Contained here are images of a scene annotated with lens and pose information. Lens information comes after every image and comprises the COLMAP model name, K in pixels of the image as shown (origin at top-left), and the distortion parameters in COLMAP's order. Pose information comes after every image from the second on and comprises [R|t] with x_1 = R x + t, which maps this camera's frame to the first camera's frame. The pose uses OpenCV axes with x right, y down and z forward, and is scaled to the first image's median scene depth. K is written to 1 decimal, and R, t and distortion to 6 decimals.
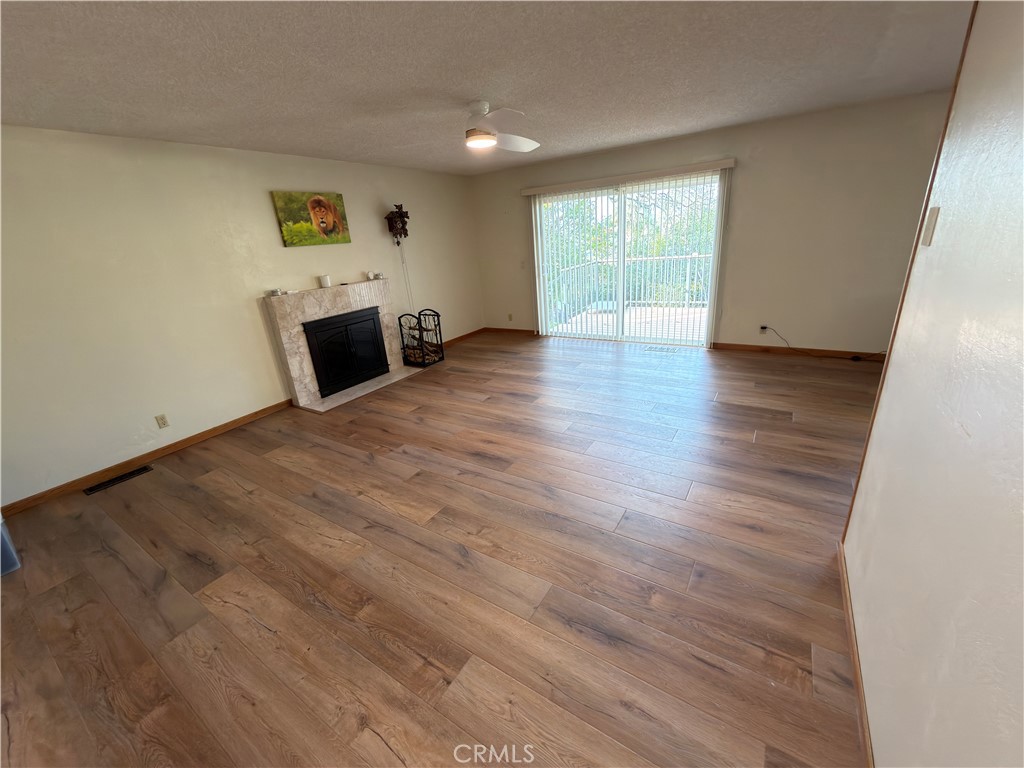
lens RADIAL K [[409.0, 0, 512.0], [0, 409.0, 384.0], [0, 0, 1]] dist [-0.000539, 0.000057]
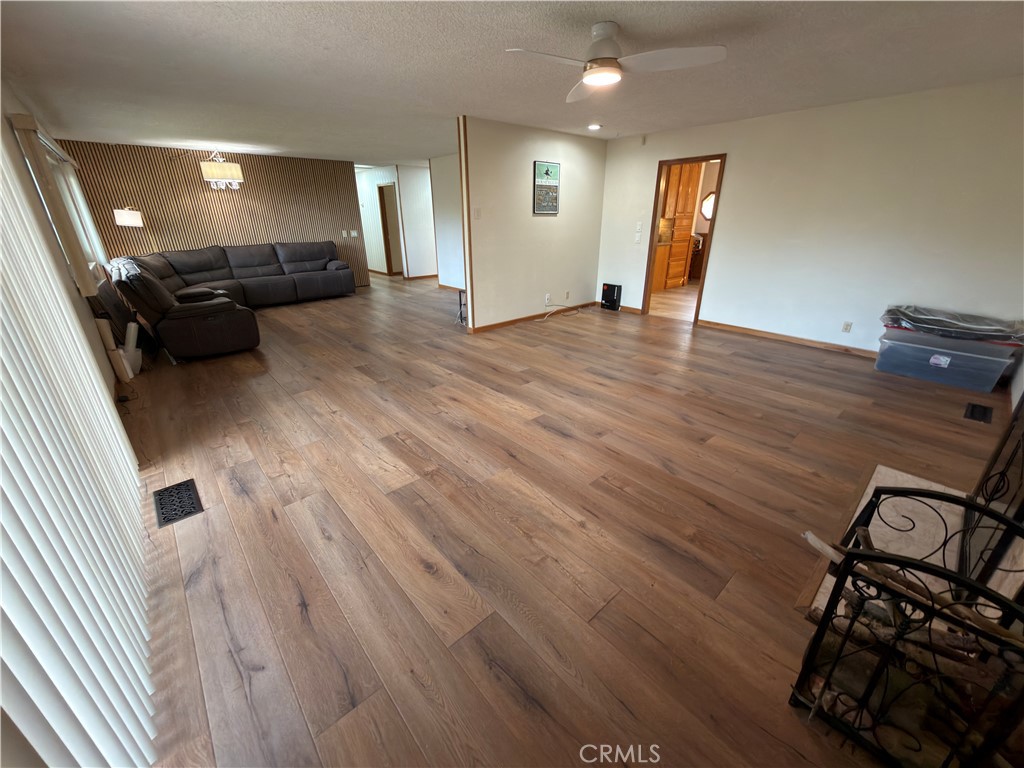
lens RADIAL K [[409.0, 0, 512.0], [0, 409.0, 384.0], [0, 0, 1]] dist [-0.000539, 0.000057]
pose [[-0.960853, -0.024652, 0.275959, -0.096377], [0.165980, 0.746295, 0.644588, -0.465980], [-0.221838, 0.665158, -0.712988, 1.369579]]
